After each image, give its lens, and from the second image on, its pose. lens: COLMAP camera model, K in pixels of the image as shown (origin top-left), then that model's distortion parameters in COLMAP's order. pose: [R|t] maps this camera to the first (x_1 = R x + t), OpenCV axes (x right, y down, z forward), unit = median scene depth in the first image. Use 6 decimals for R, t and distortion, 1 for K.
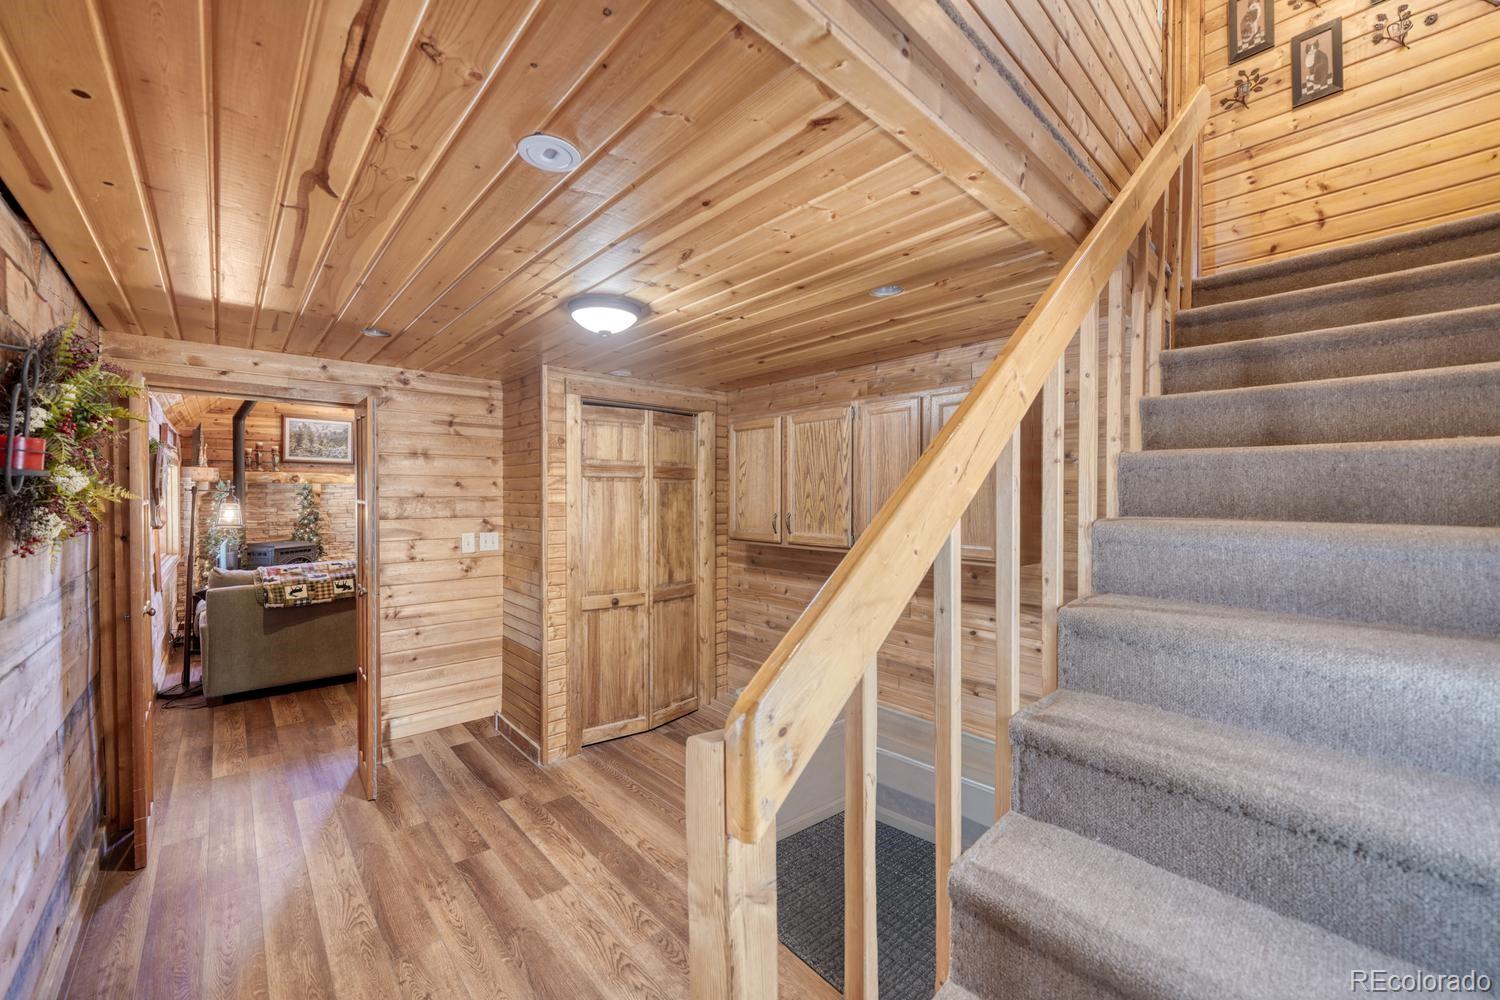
lens RADIAL K [[604.3, 0, 750.1], [0, 604.3, 493.5], [0, 0, 1]] dist [-0.000951, -0.000071]
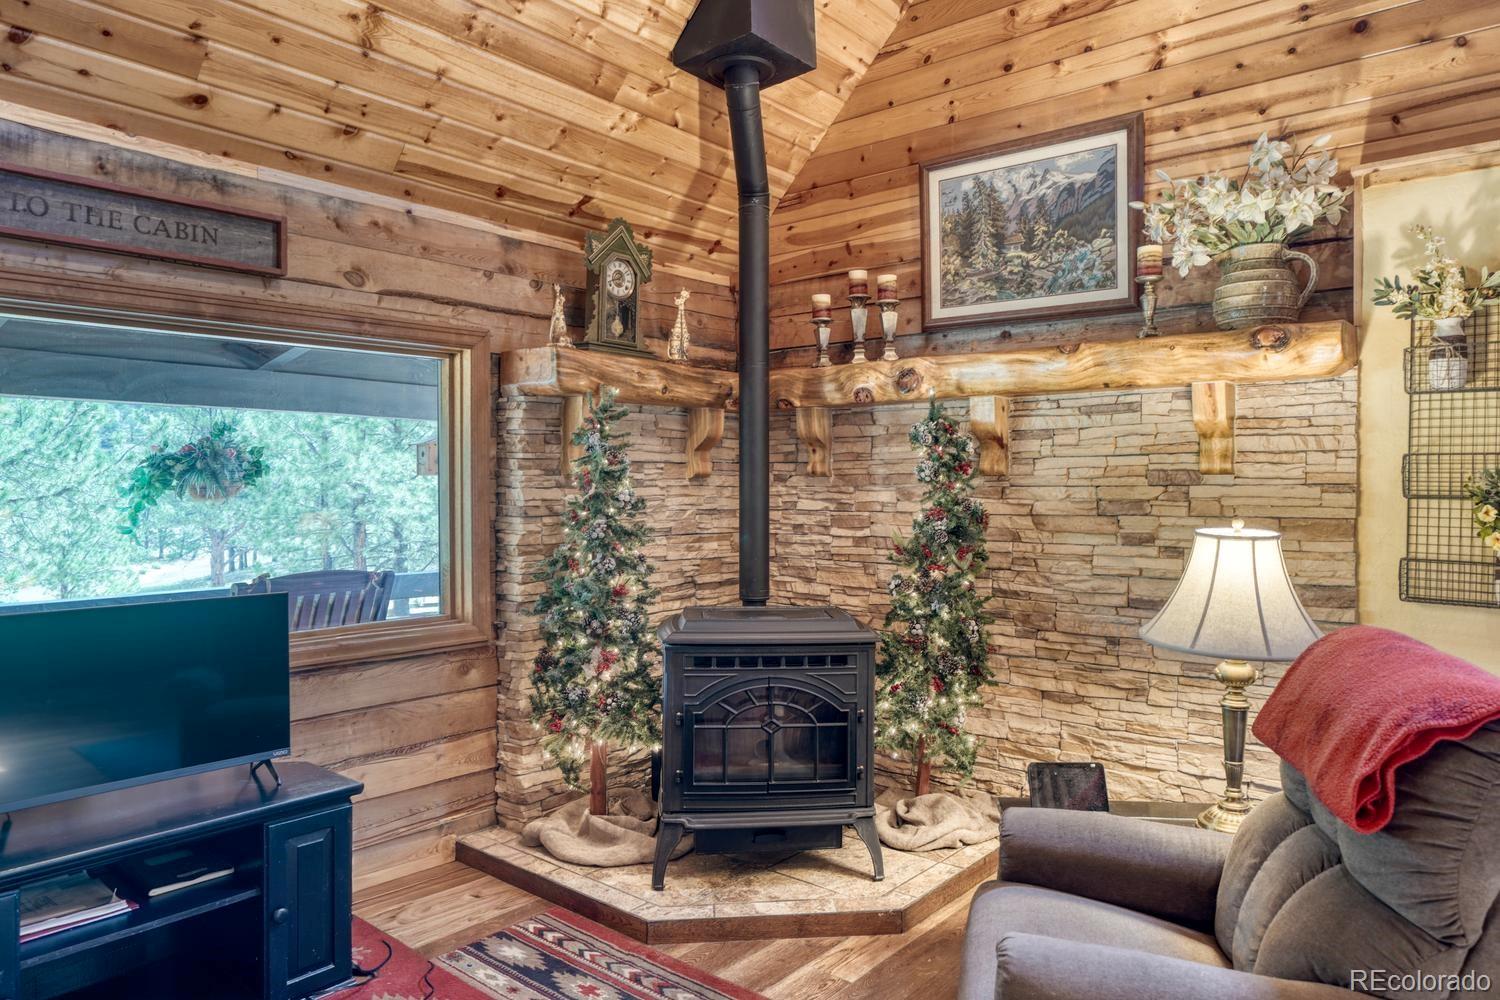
lens RADIAL K [[953.5, 0, 750.0], [0, 953.5, 500.0], [0, 0, 1]] dist [-0.004657, -0.000252]
pose [[0.154473, 0.013604, -0.987903, -0.341835], [-0.000745, 0.999907, 0.013653, 0.022874], [0.987997, -0.001373, 0.154468, 0.861666]]
